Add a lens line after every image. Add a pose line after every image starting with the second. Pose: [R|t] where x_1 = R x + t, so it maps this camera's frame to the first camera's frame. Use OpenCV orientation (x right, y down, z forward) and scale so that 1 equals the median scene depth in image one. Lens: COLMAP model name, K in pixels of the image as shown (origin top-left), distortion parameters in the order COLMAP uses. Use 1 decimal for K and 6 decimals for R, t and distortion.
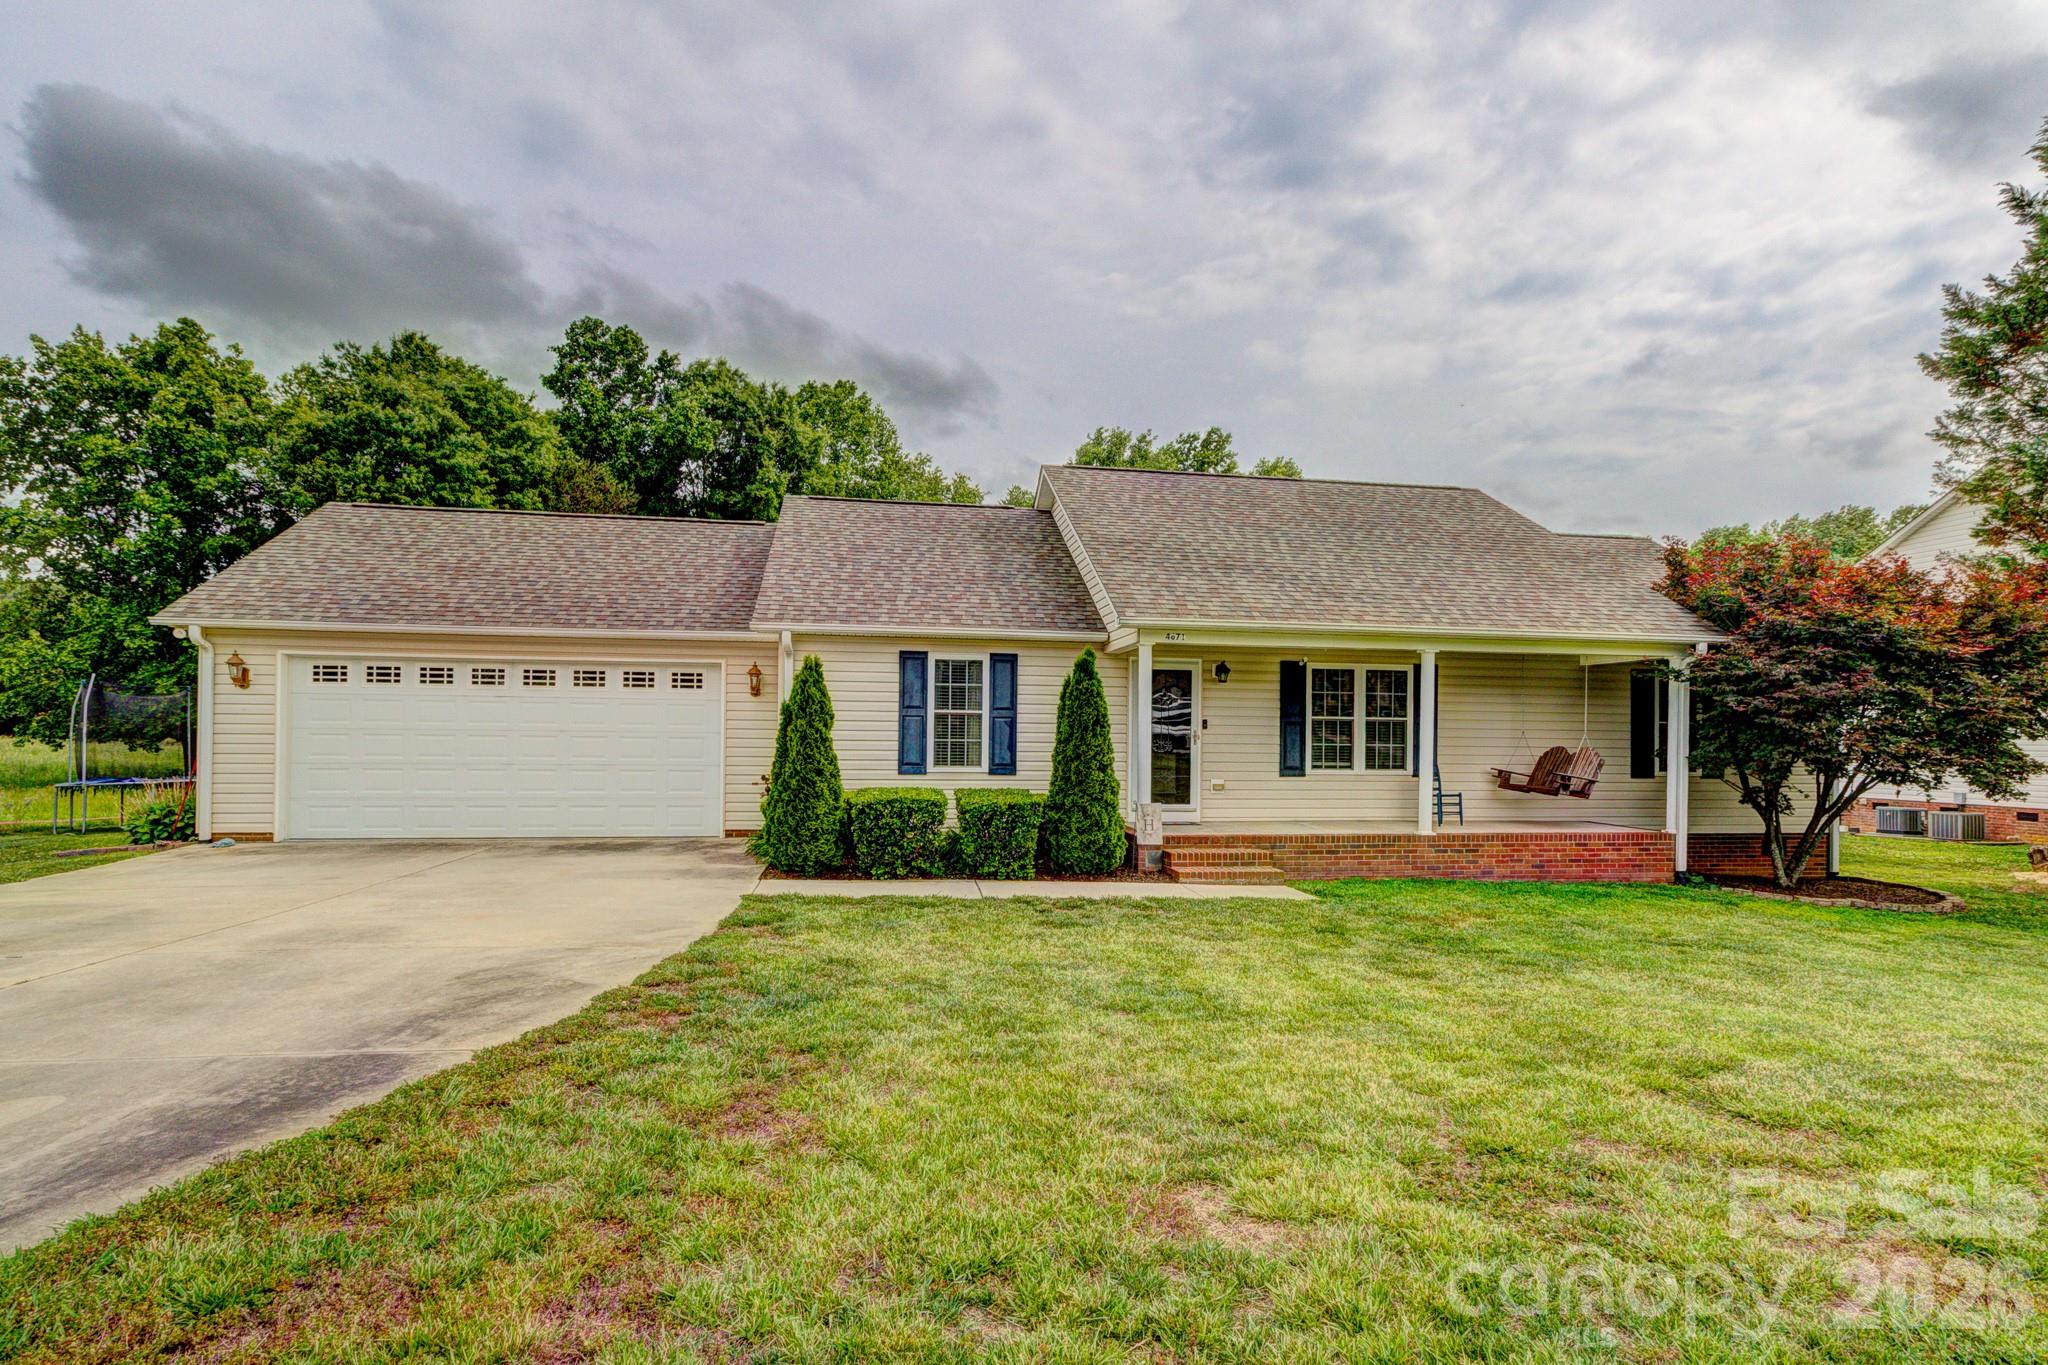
lens RADIAL K [[1003.3, 0, 1023.3], [0, 1003.3, 754.1], [0, 0, 1]] dist [0.001506, 0.000365]
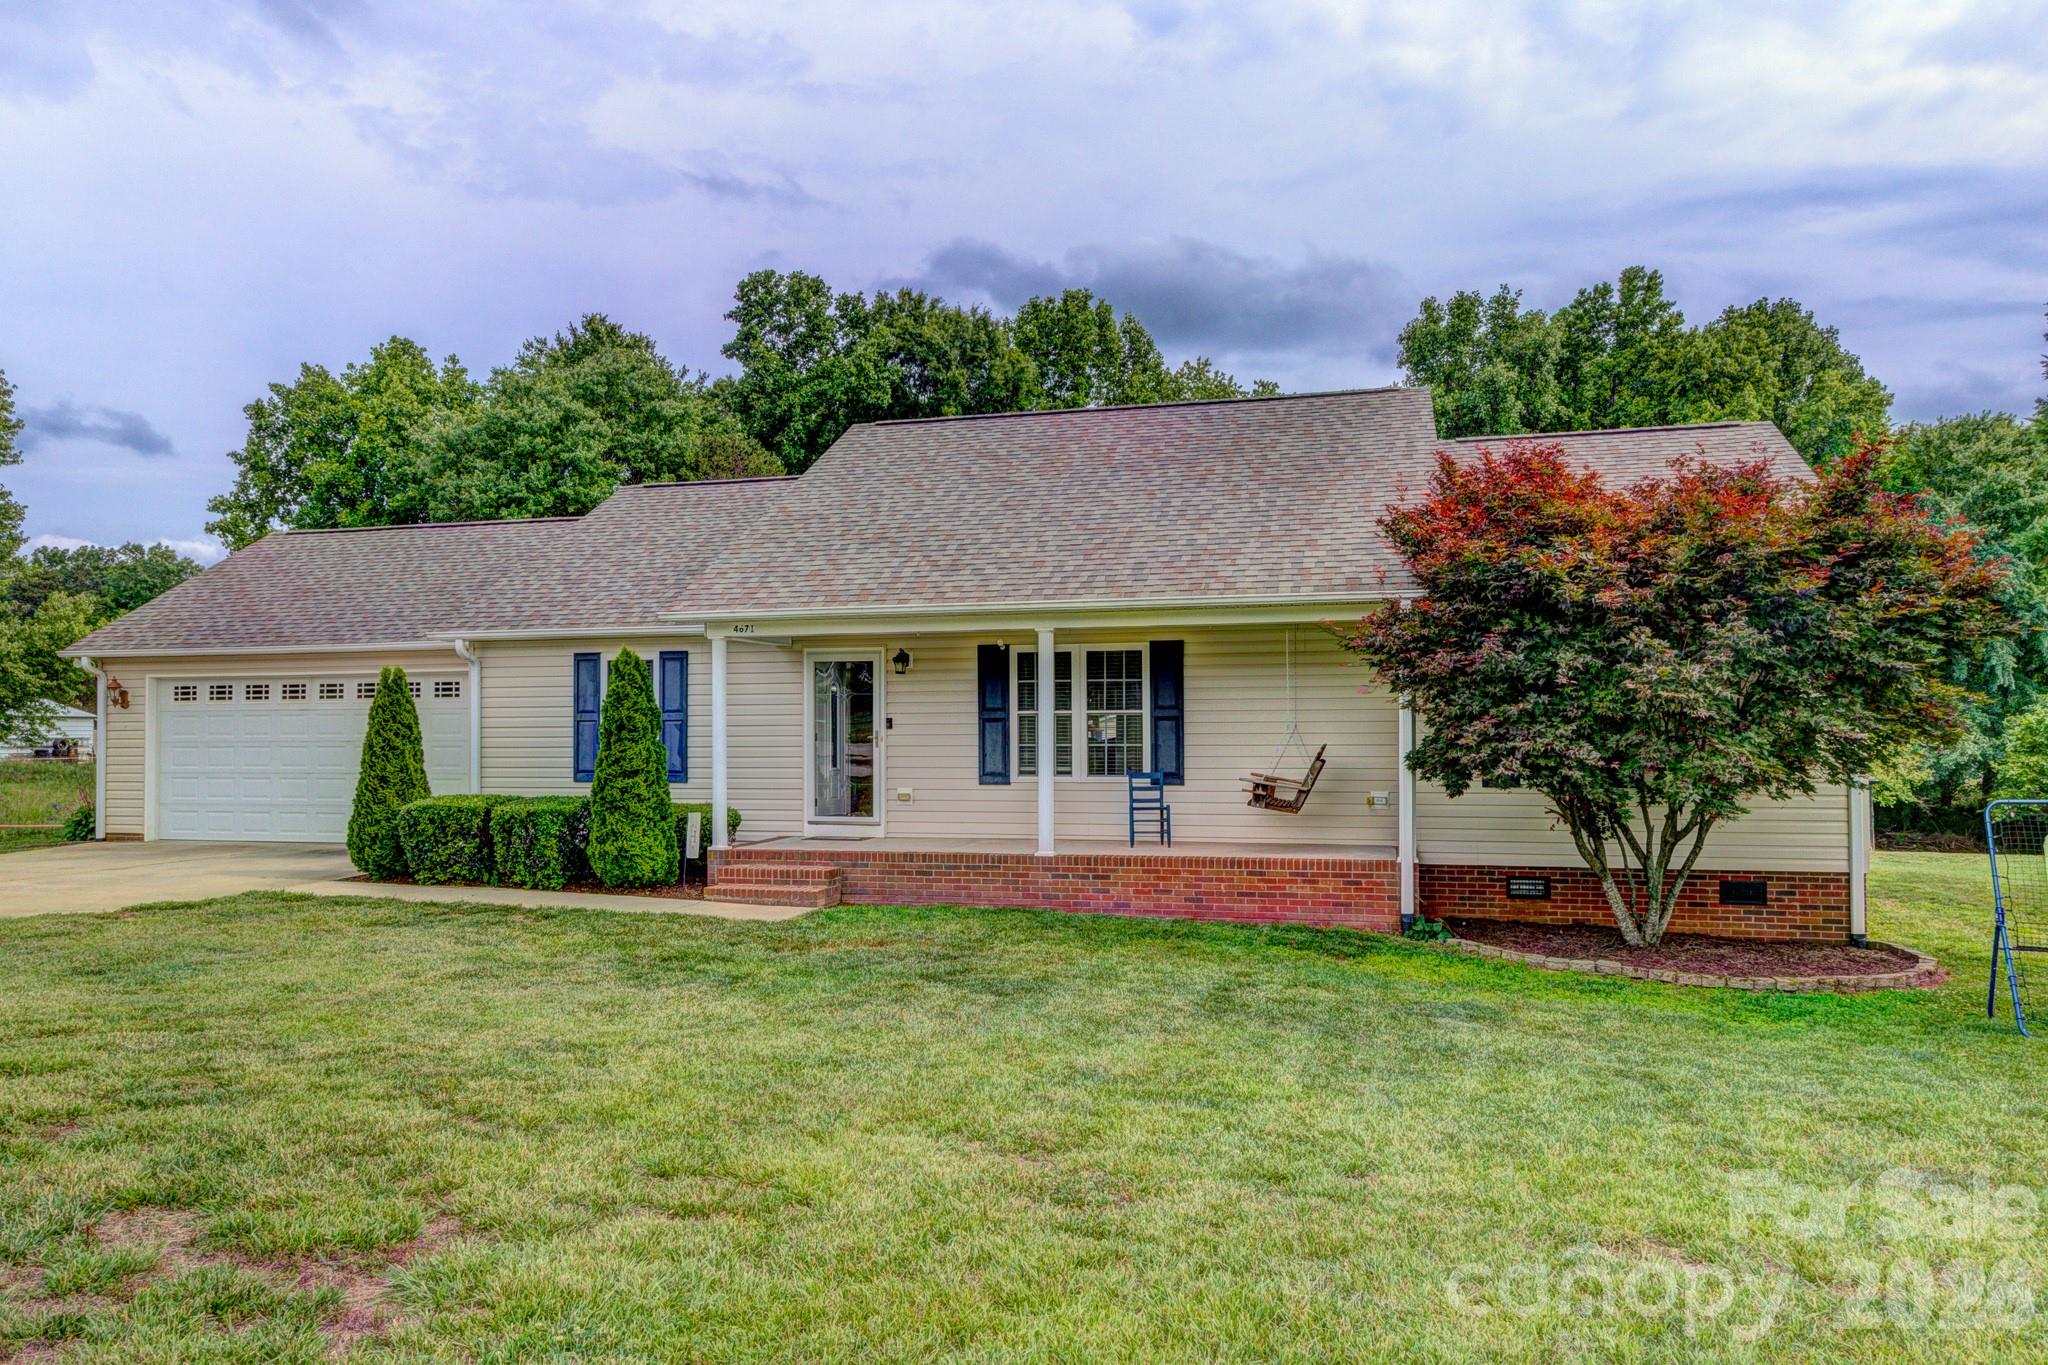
lens RADIAL K [[1384.0, 0, 1018.4], [0, 1384.0, 719.2], [0, 0, 1]] dist [-0.003022, 0.002035]
pose [[0.913258, -0.020070, -0.406888, 0.777392], [0.007629, 0.999453, -0.032174, 0.005648], [0.407311, 0.026279, 0.912911, -0.030122]]
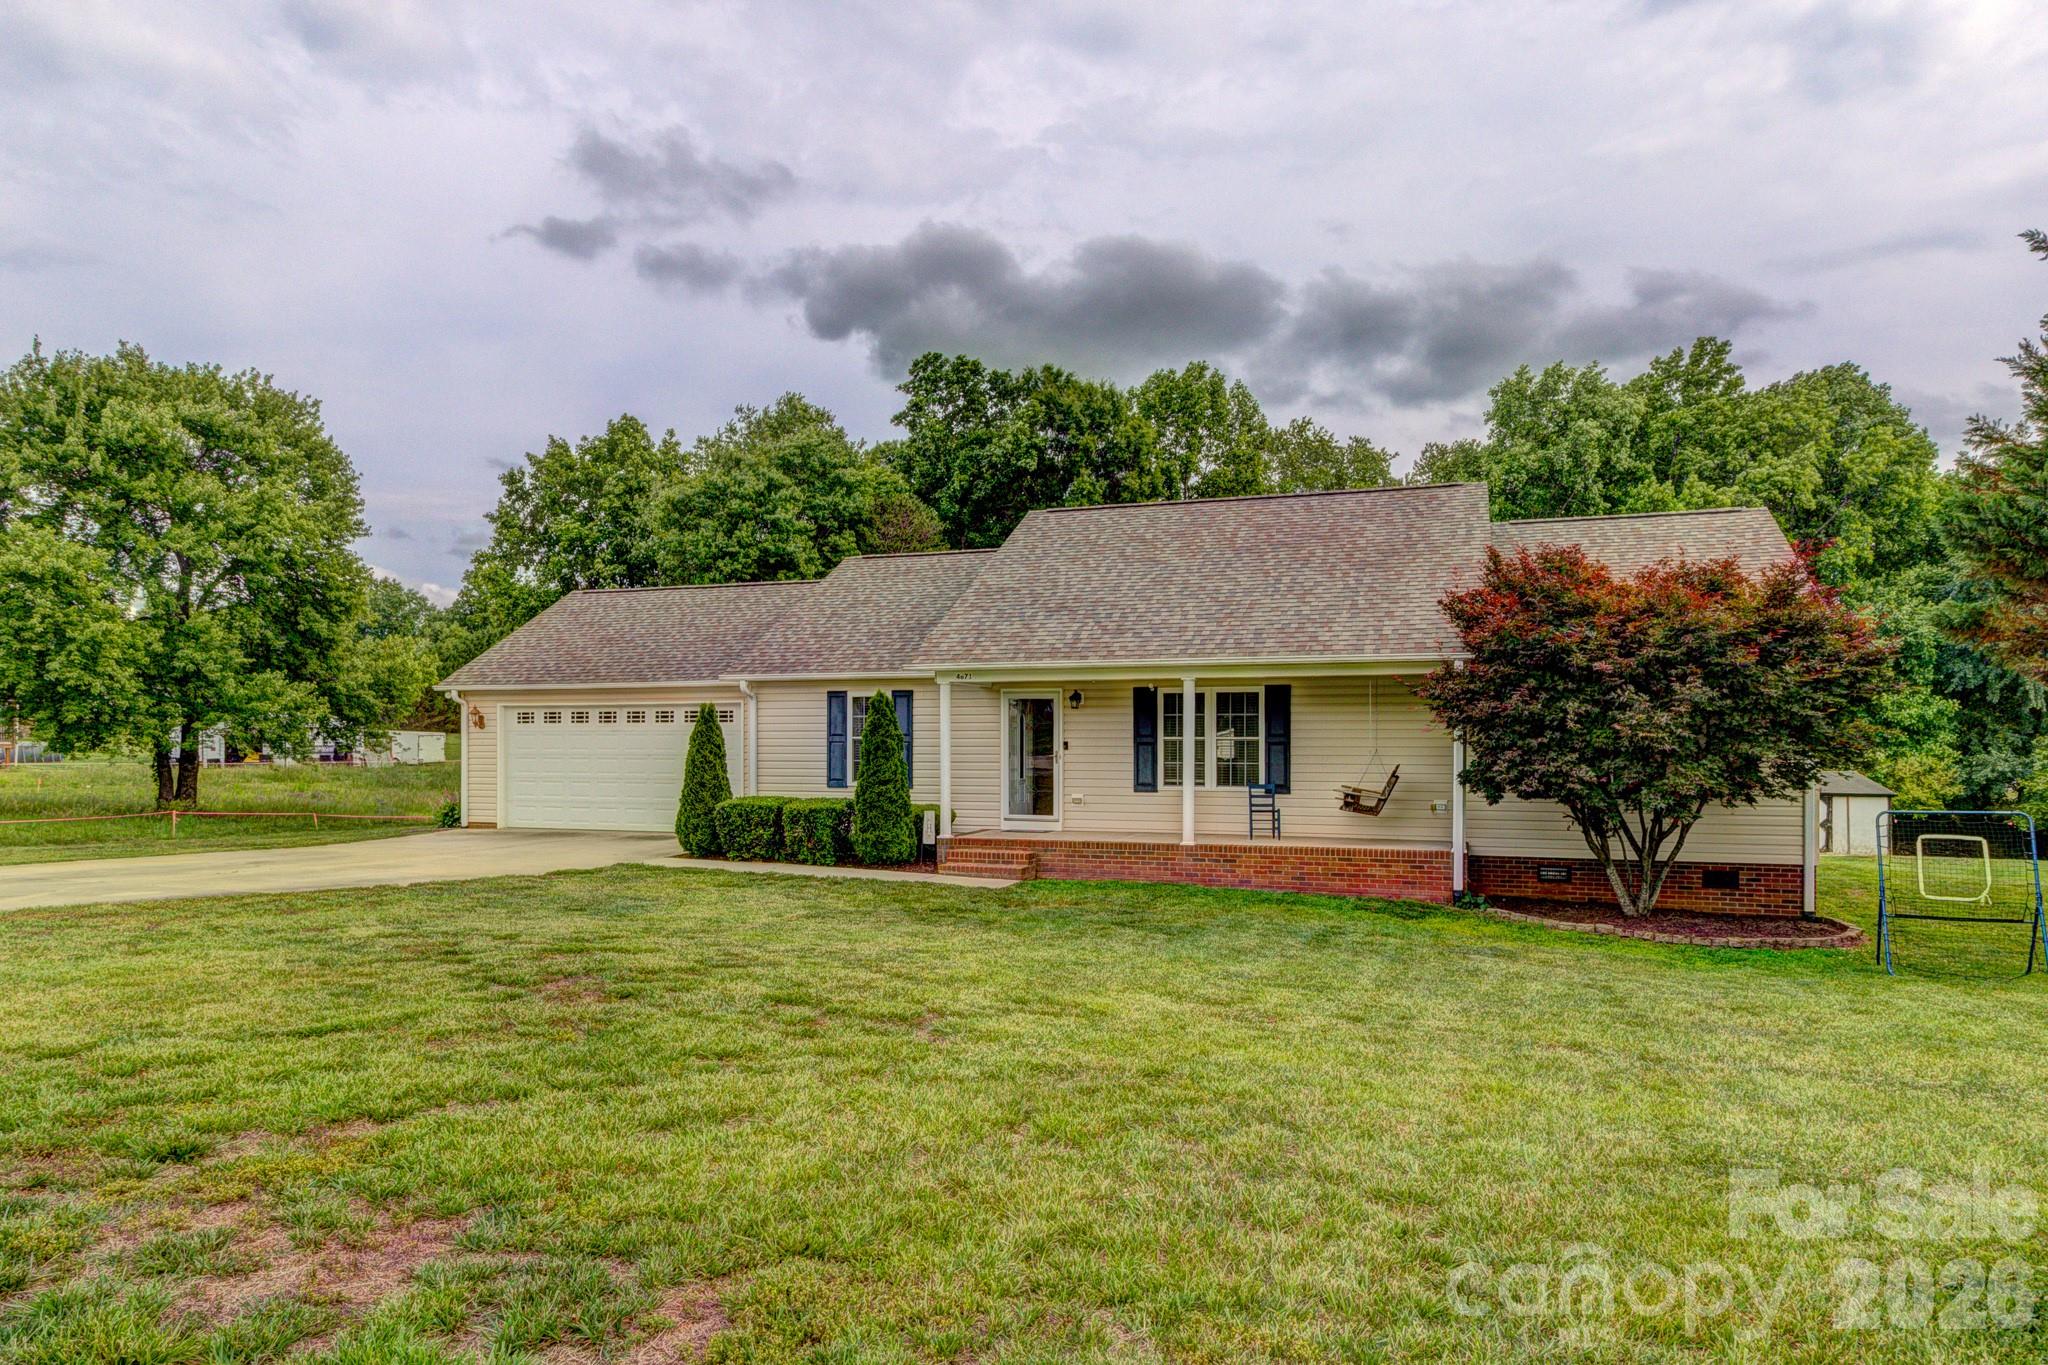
lens RADIAL K [[1254.0, 0, 1020.4], [0, 1254.0, 759.1], [0, 0, 1]] dist [0.020798, -0.046847]
pose [[0.877030, -0.004707, -0.480412, 0.837991], [0.000047, 0.999953, -0.009711, -0.000536], [0.480435, 0.008494, 0.876989, -0.278424]]
